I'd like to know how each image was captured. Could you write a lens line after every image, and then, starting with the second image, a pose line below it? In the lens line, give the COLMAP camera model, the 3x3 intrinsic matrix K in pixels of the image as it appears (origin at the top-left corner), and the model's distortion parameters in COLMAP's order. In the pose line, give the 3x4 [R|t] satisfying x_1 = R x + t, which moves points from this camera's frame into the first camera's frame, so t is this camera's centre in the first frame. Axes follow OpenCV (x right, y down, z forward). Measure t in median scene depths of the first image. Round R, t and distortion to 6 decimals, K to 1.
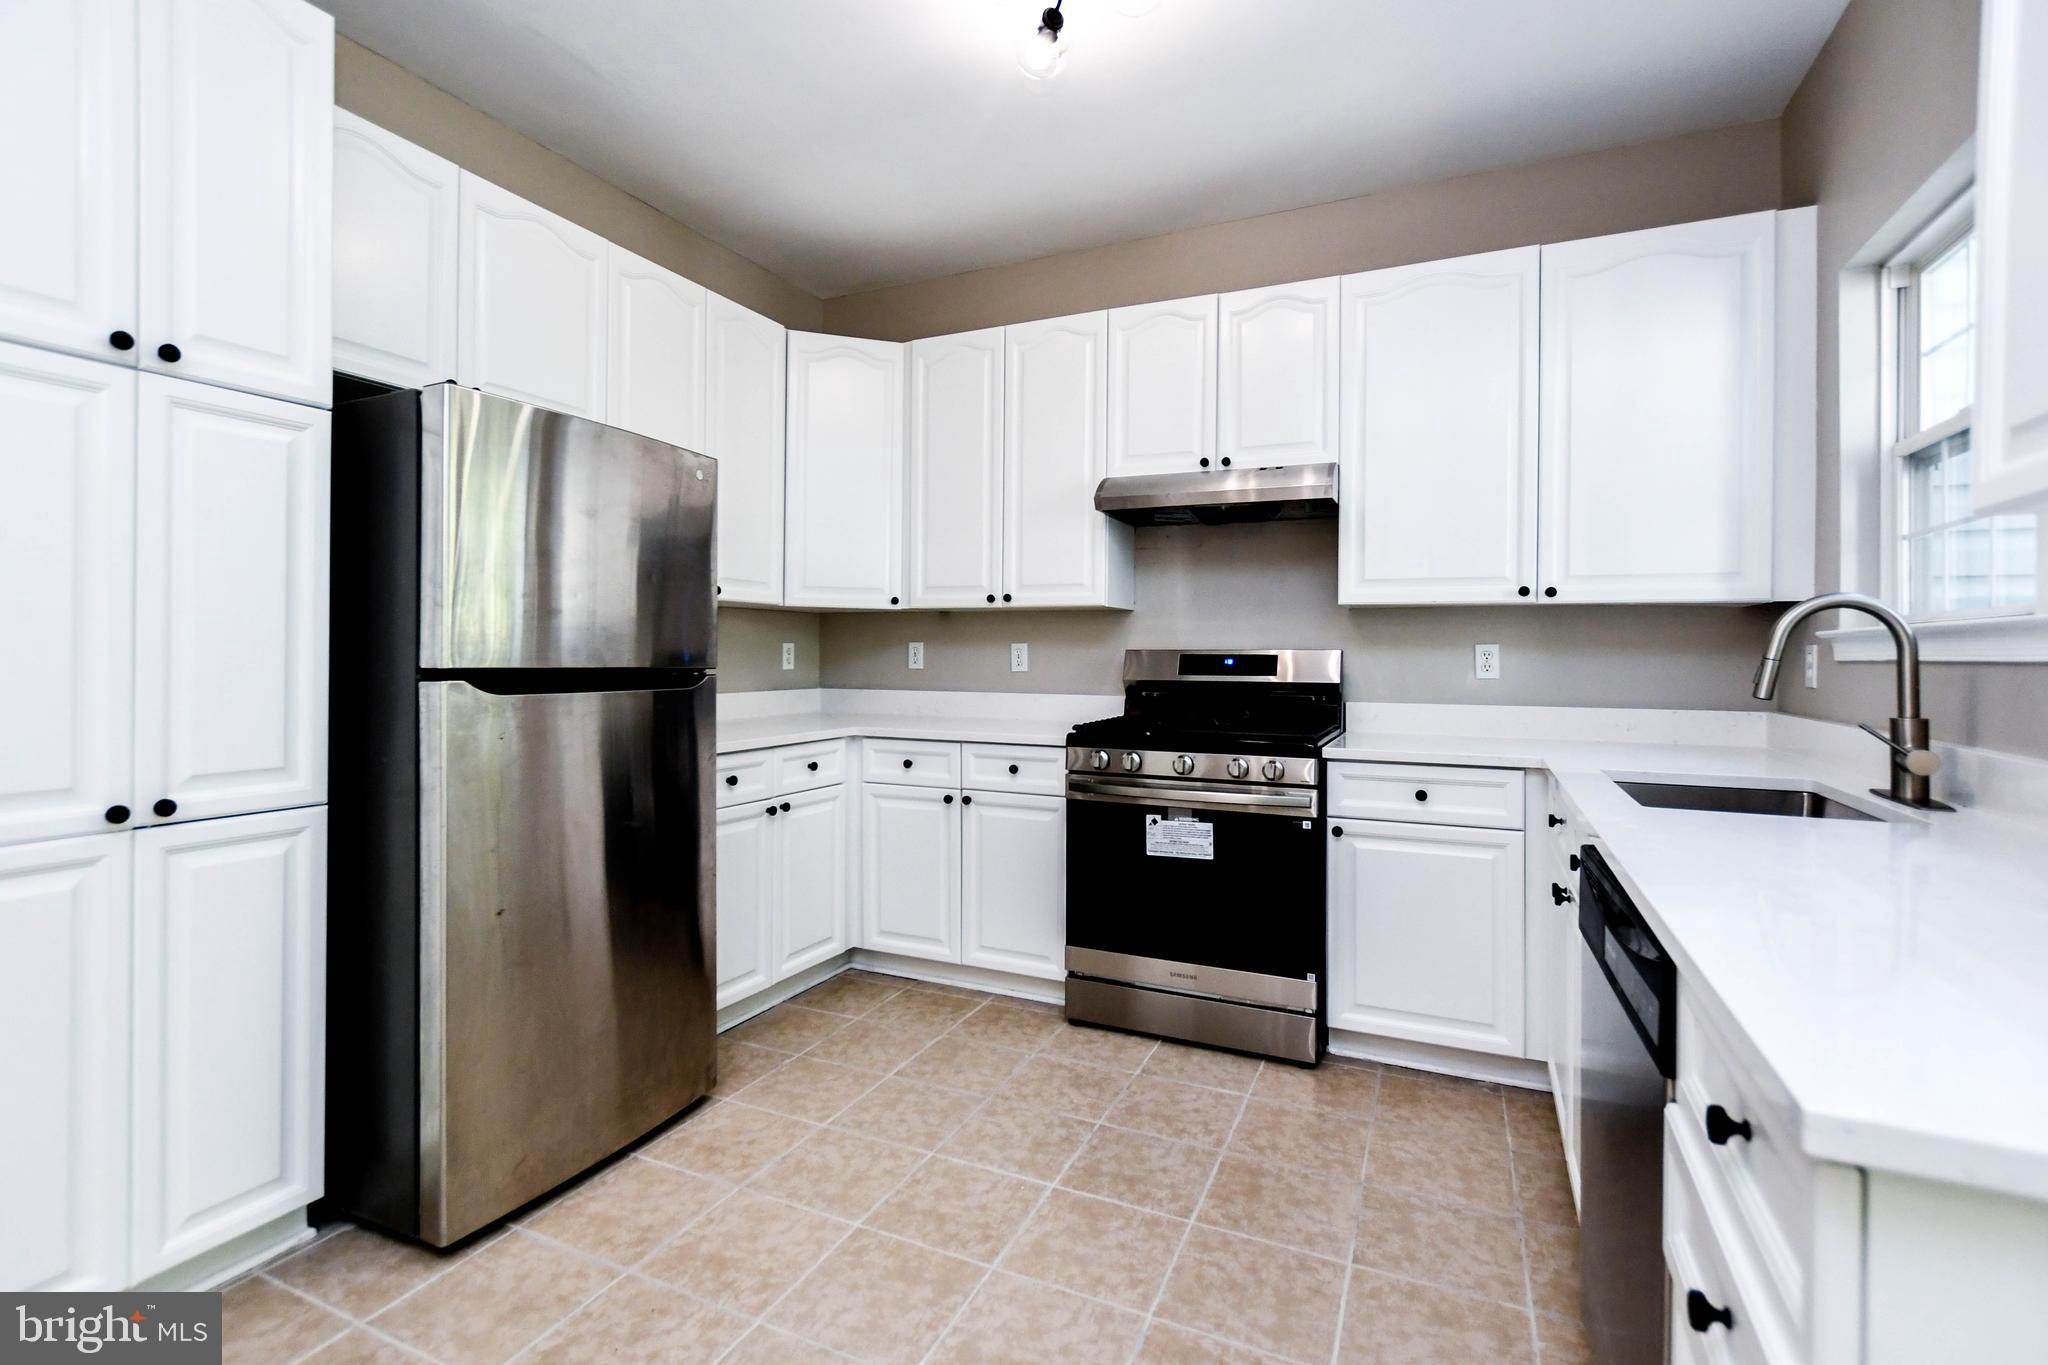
lens RADIAL K [[946.1, 0, 1011.0], [0, 946.1, 658.5], [0, 0, 1]] dist [-0.005976, -0.000014]
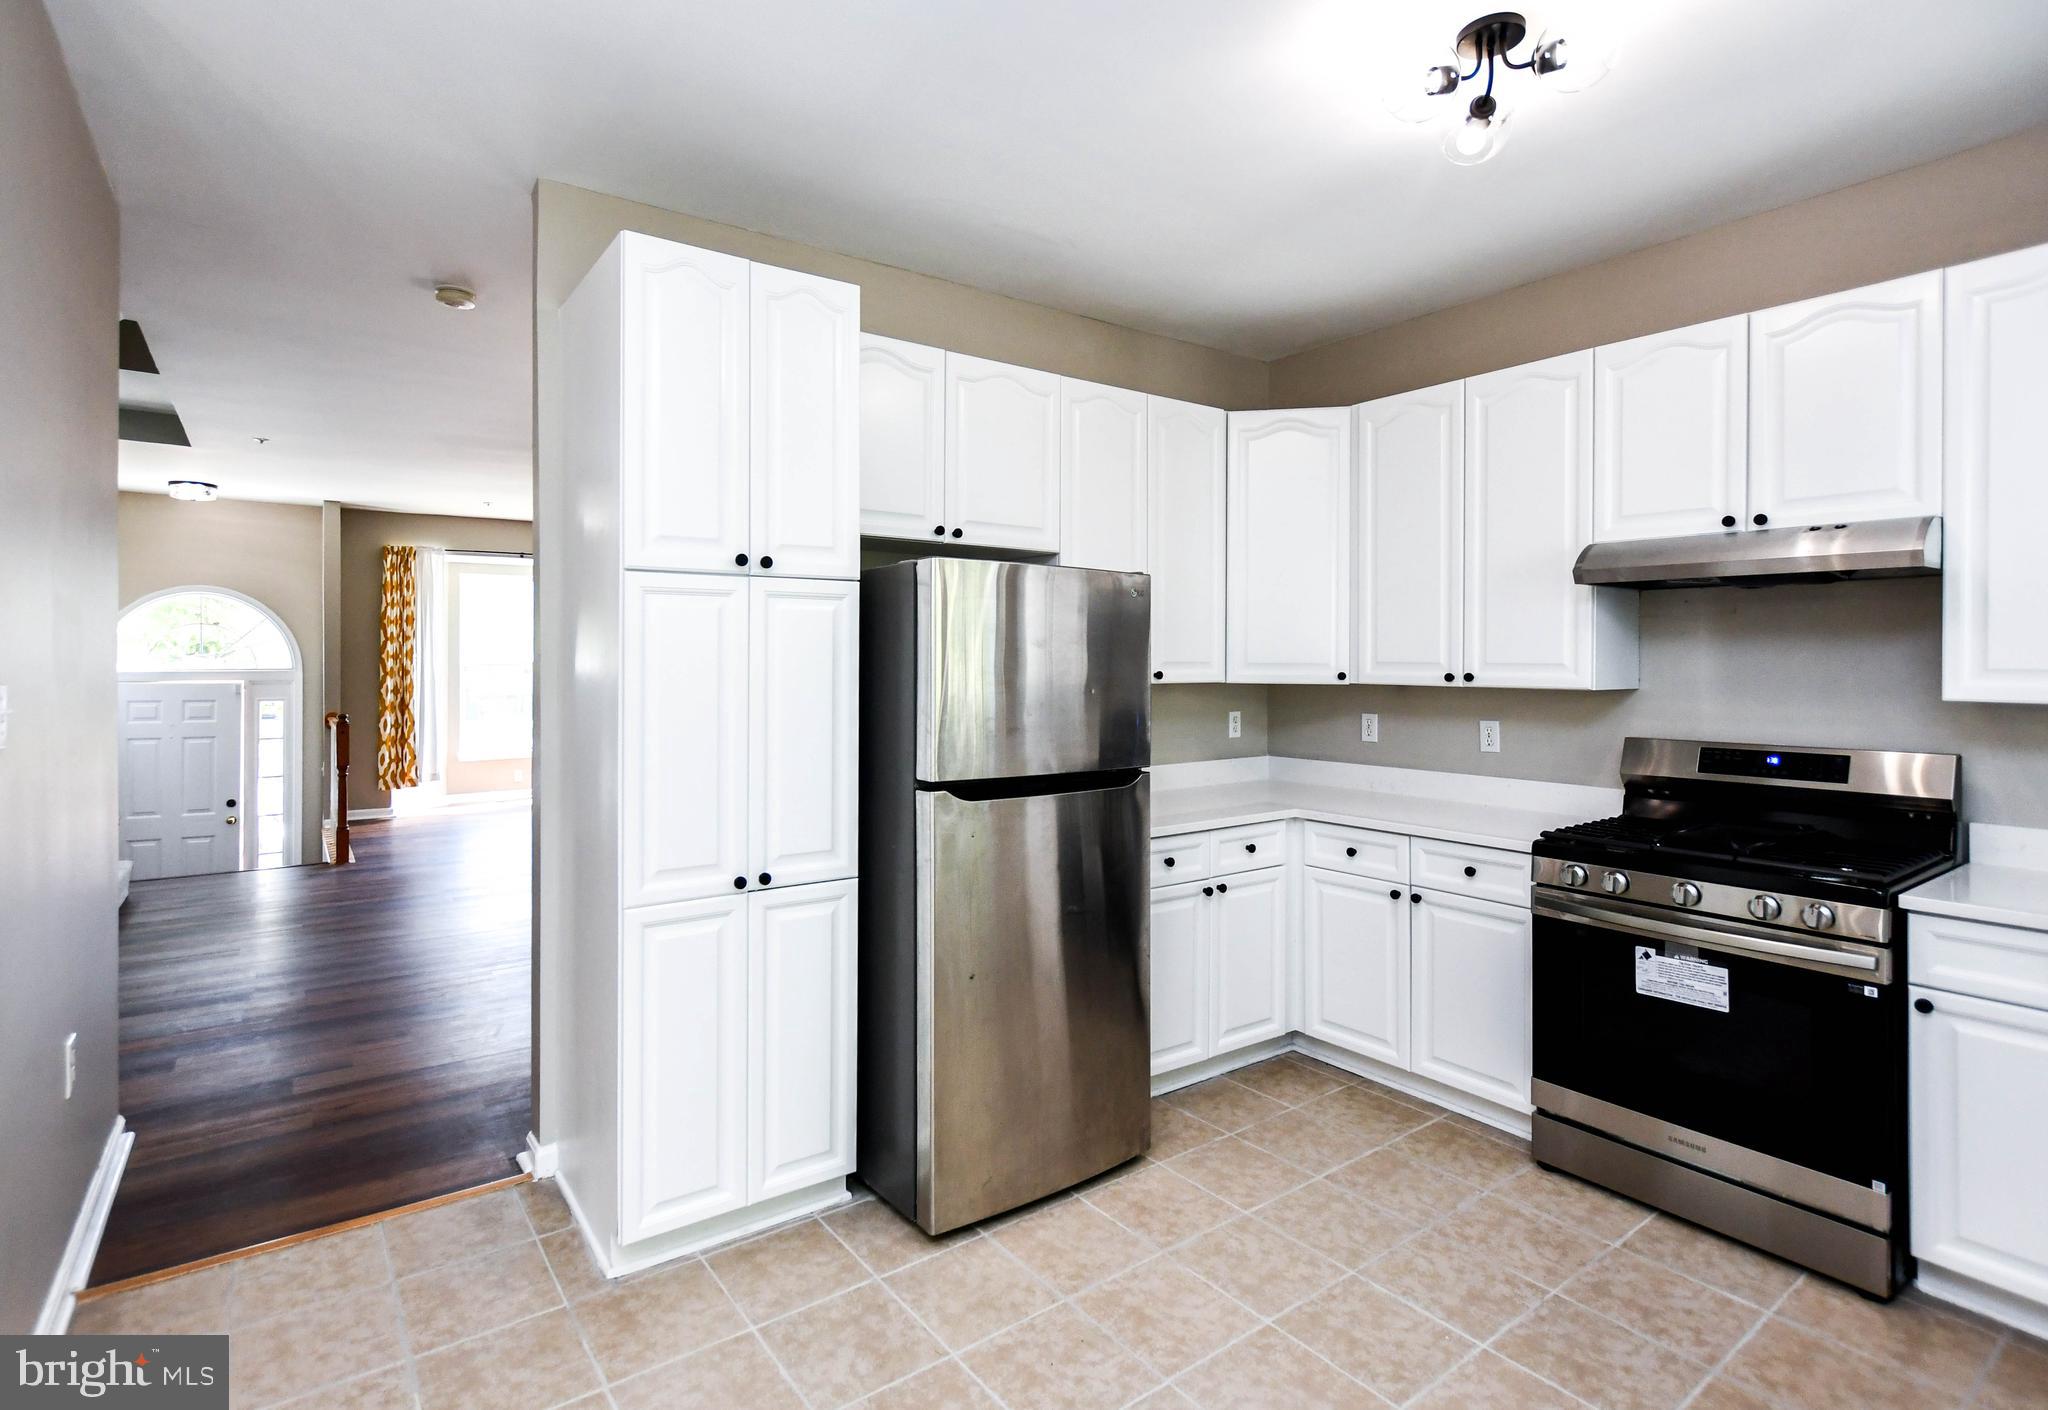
lens RADIAL K [[997.8, 0, 961.9], [0, 997.8, 666.8], [0, 0, 1]] dist [-0.007836, 0.001165]
pose [[0.863014, -0.003303, -0.505170, 0.076677], [0.002558, 0.999994, -0.002168, -0.094361], [0.505174, 0.000579, 0.863017, -0.095099]]
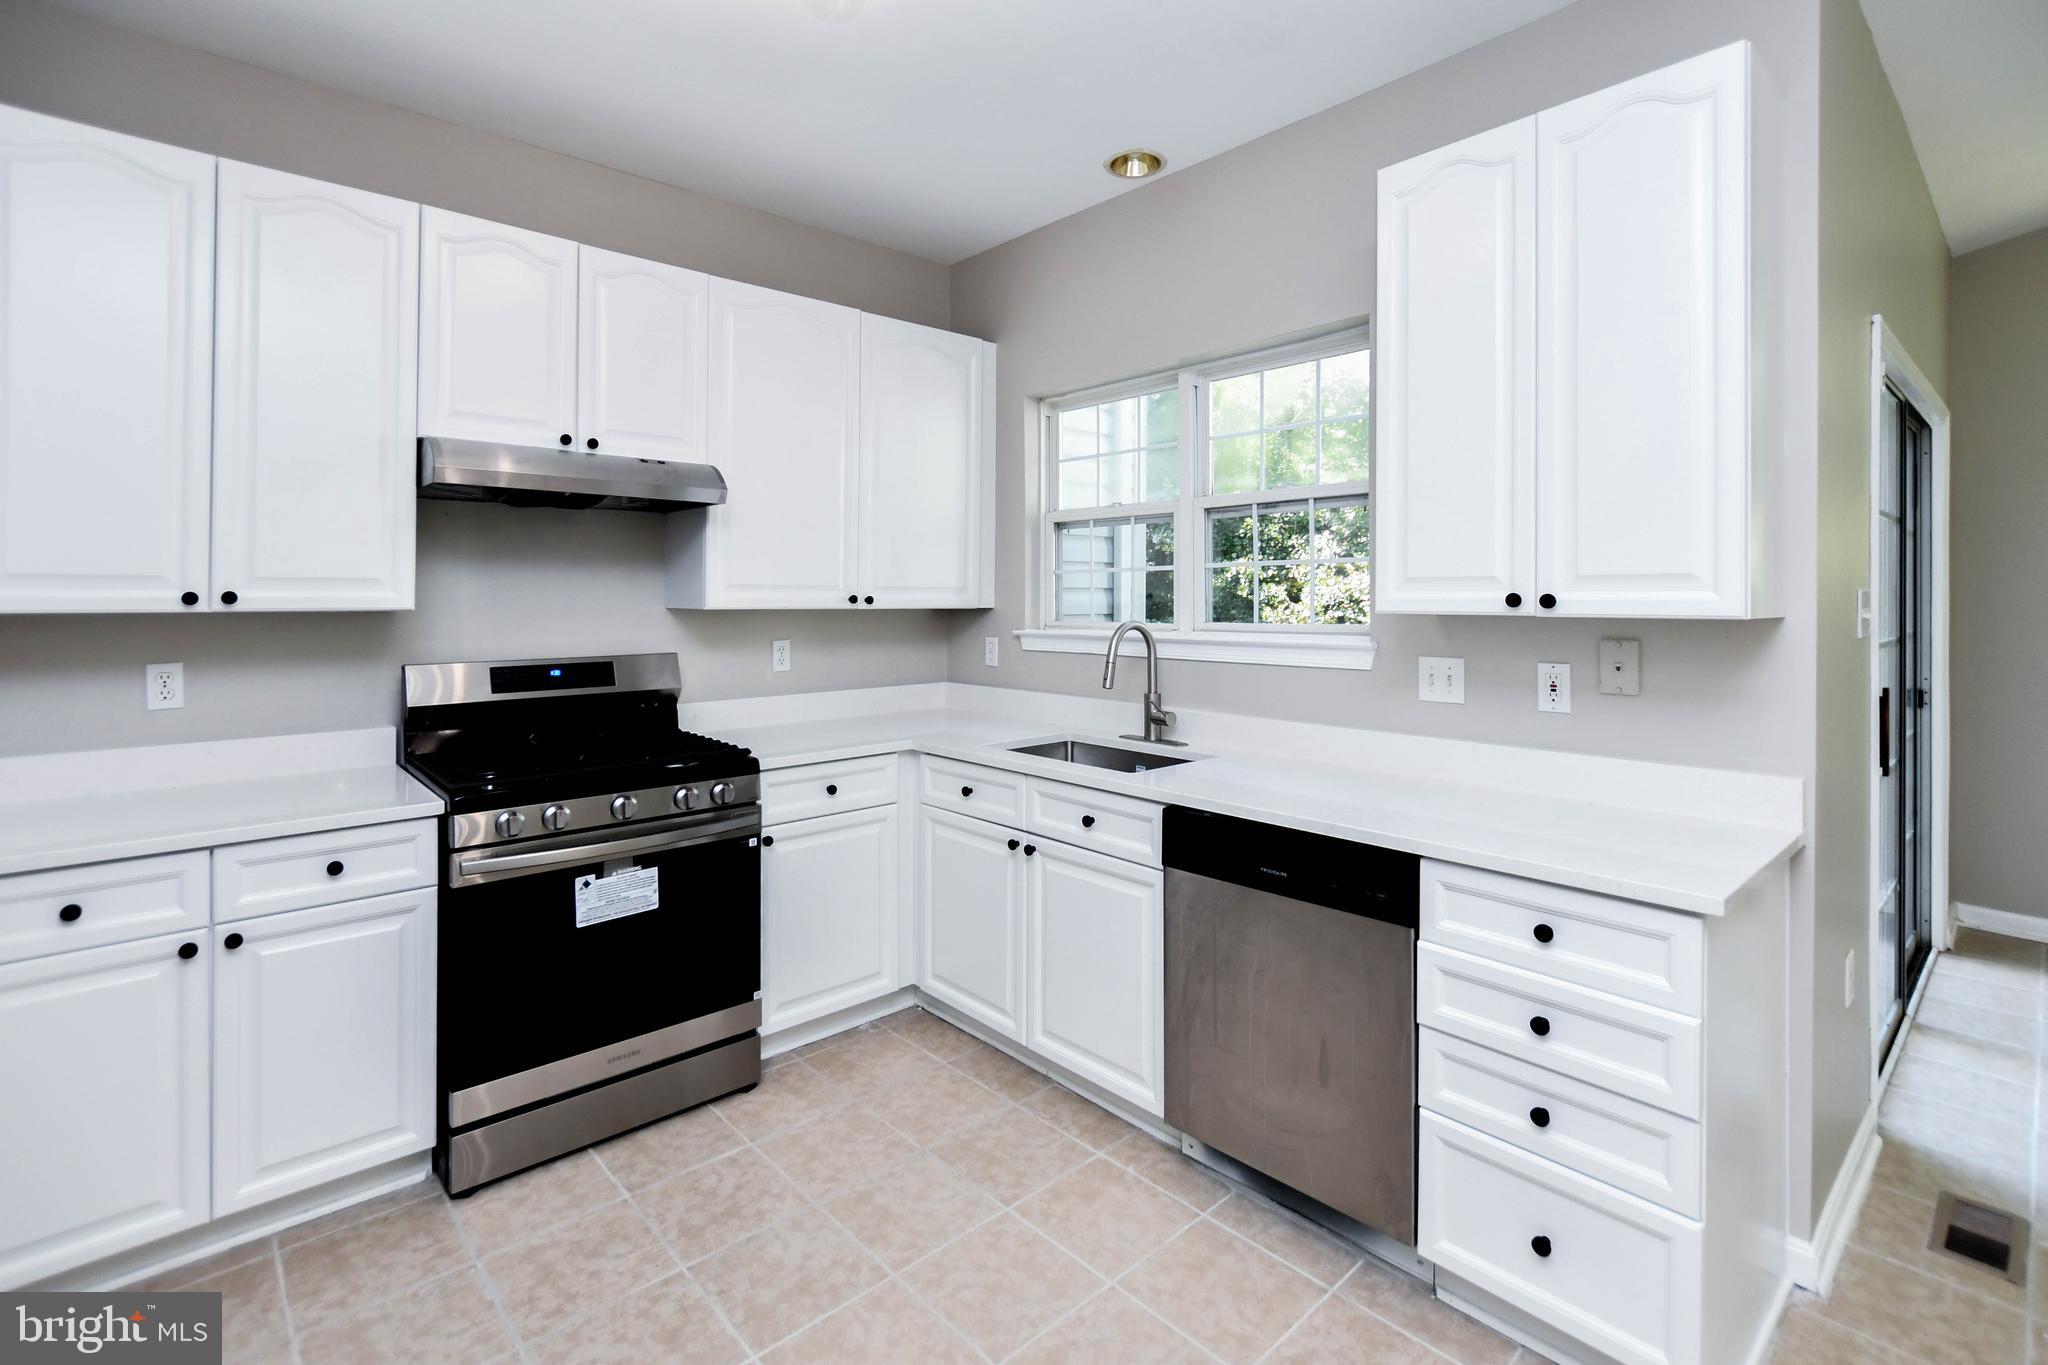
lens RADIAL K [[946.1, 0, 1000.6], [0, 946.1, 591.7], [0, 0, 1]] dist [-0.005976, -0.000014]
pose [[0.391082, -0.005418, 0.920340, -0.485918], [0.010810, 0.999941, 0.001293, -0.081729], [-0.920292, 0.009443, 0.391118, 0.374926]]
